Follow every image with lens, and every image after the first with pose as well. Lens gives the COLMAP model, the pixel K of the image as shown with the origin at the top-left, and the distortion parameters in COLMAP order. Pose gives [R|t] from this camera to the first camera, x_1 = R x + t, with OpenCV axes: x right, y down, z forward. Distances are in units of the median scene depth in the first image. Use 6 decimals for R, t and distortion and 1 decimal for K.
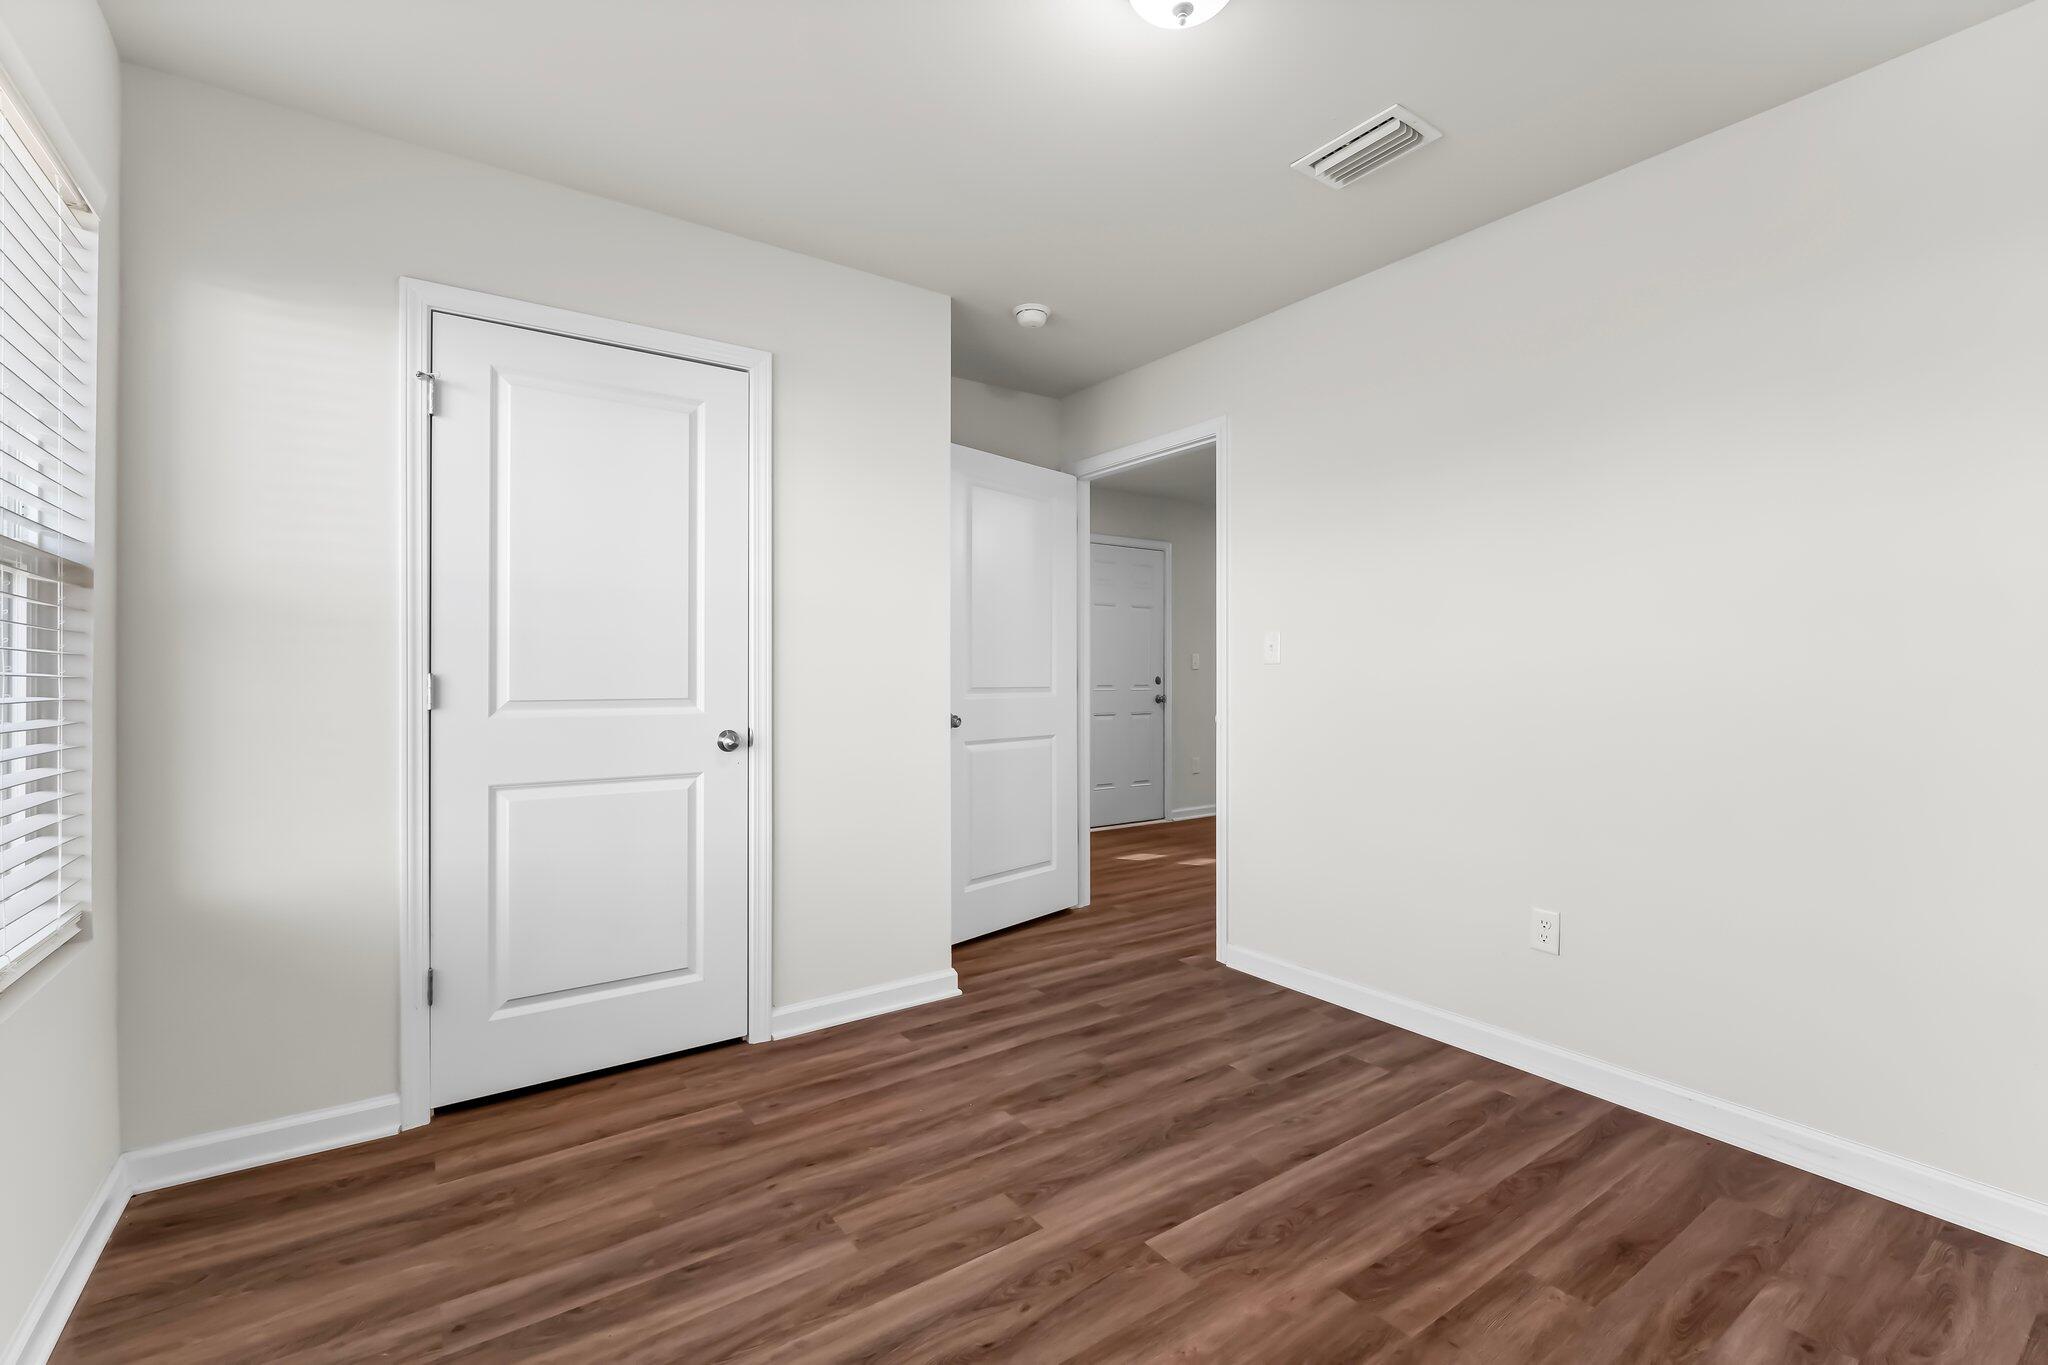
lens RADIAL K [[901.6, 0, 1027.0], [0, 901.6, 680.9], [0, 0, 1]] dist [0.000406, -0.000118]
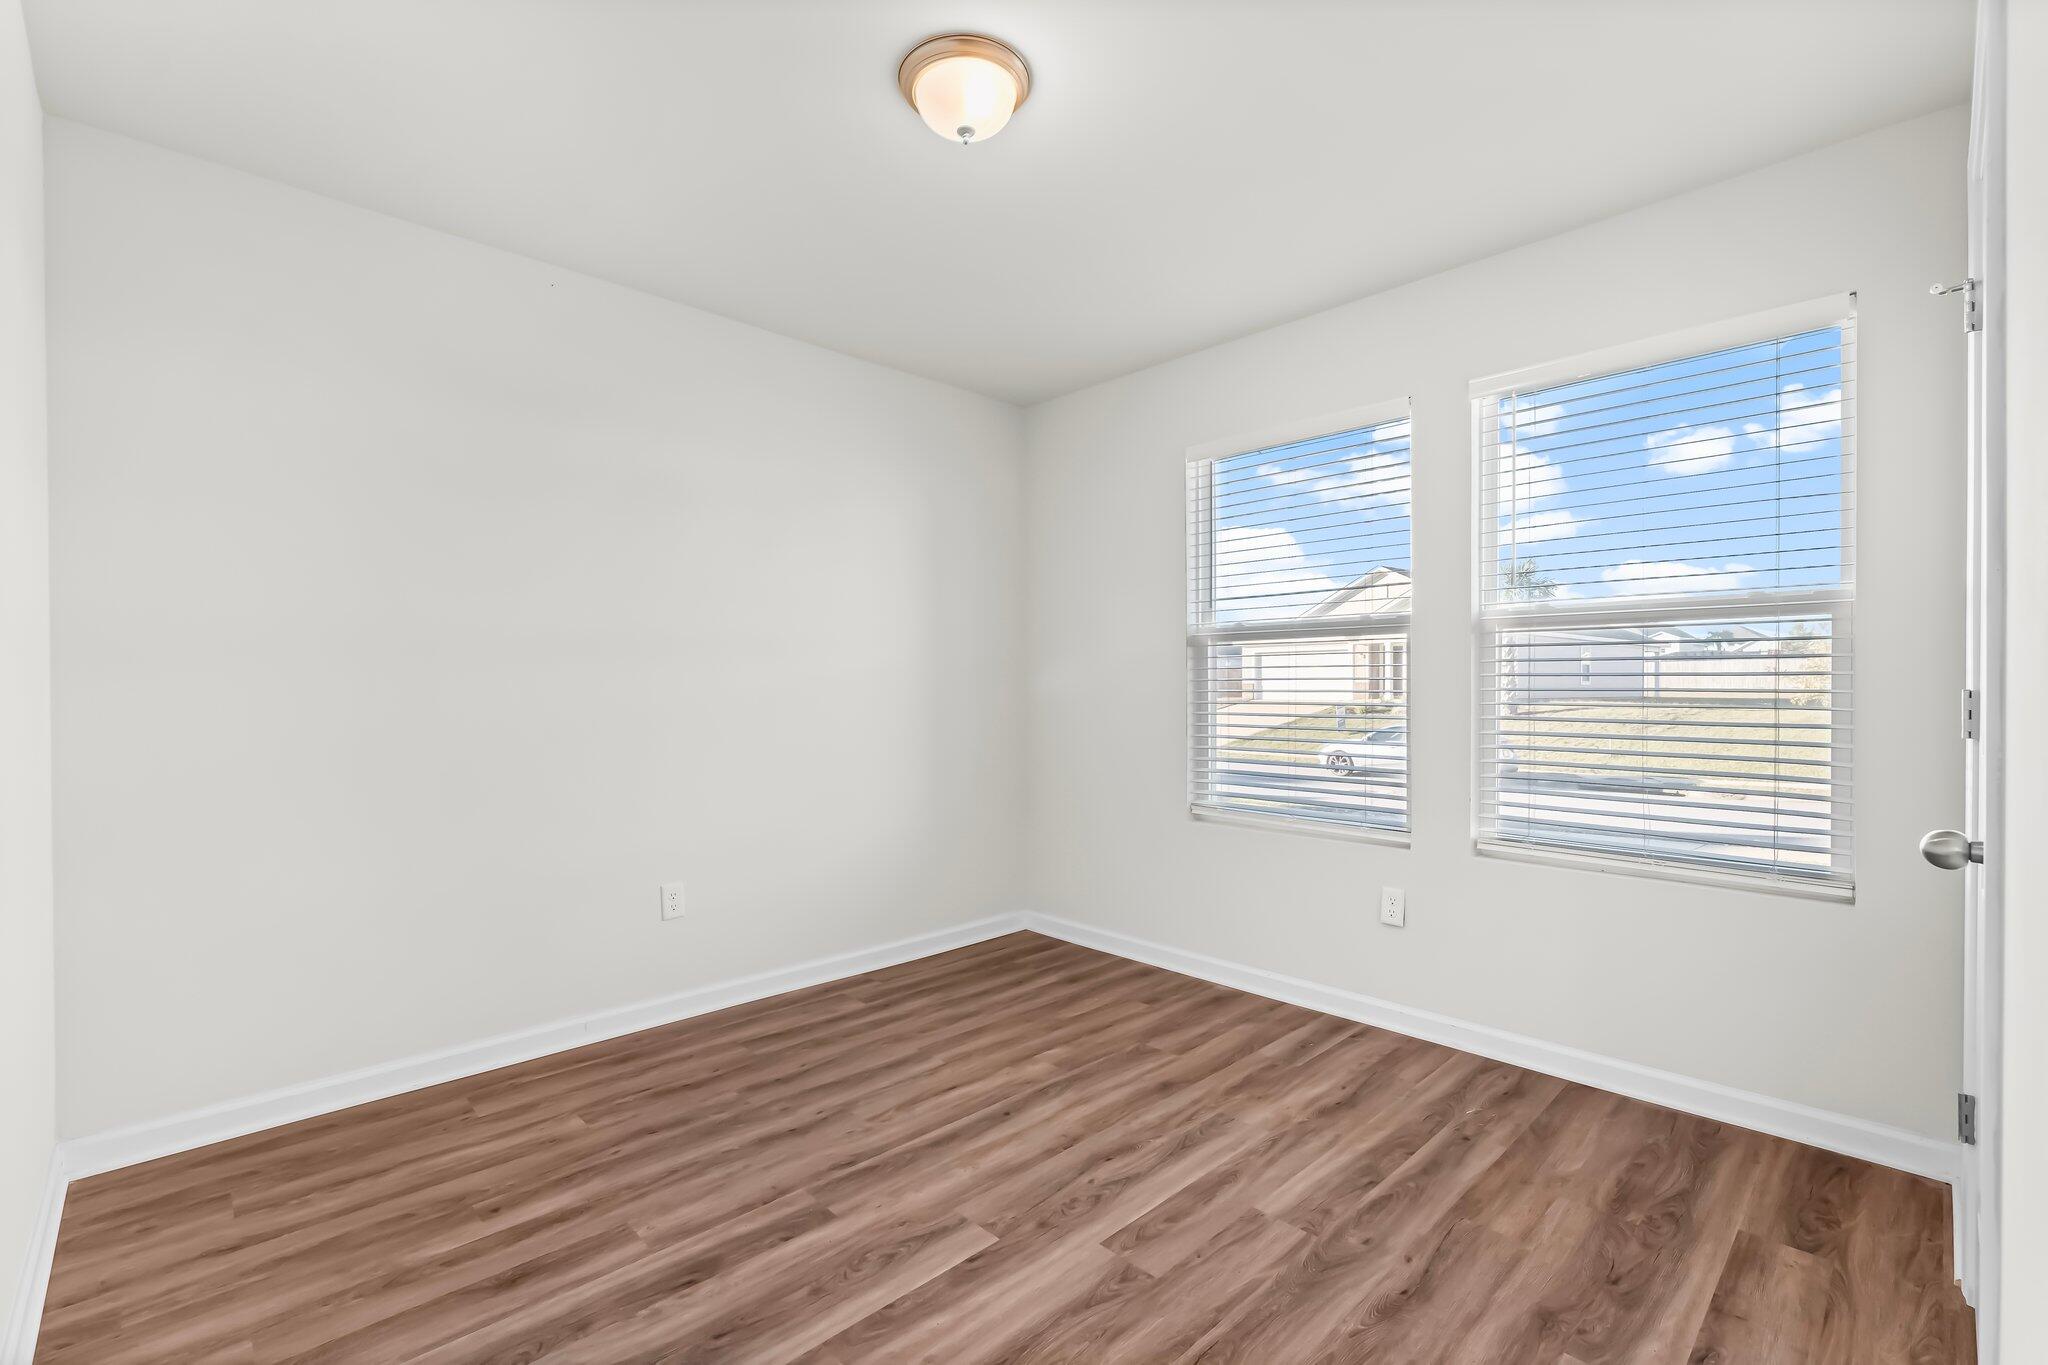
lens RADIAL K [[901.6, 0, 1023.4], [0, 901.6, 684.1], [0, 0, 1]] dist [0.000406, -0.000118]
pose [[-0.988848, 0.000609, -0.148926, 0.256034], [0.000301, 0.999998, 0.002093, -0.018976], [0.148927, 0.002025, -0.988846, 2.019848]]
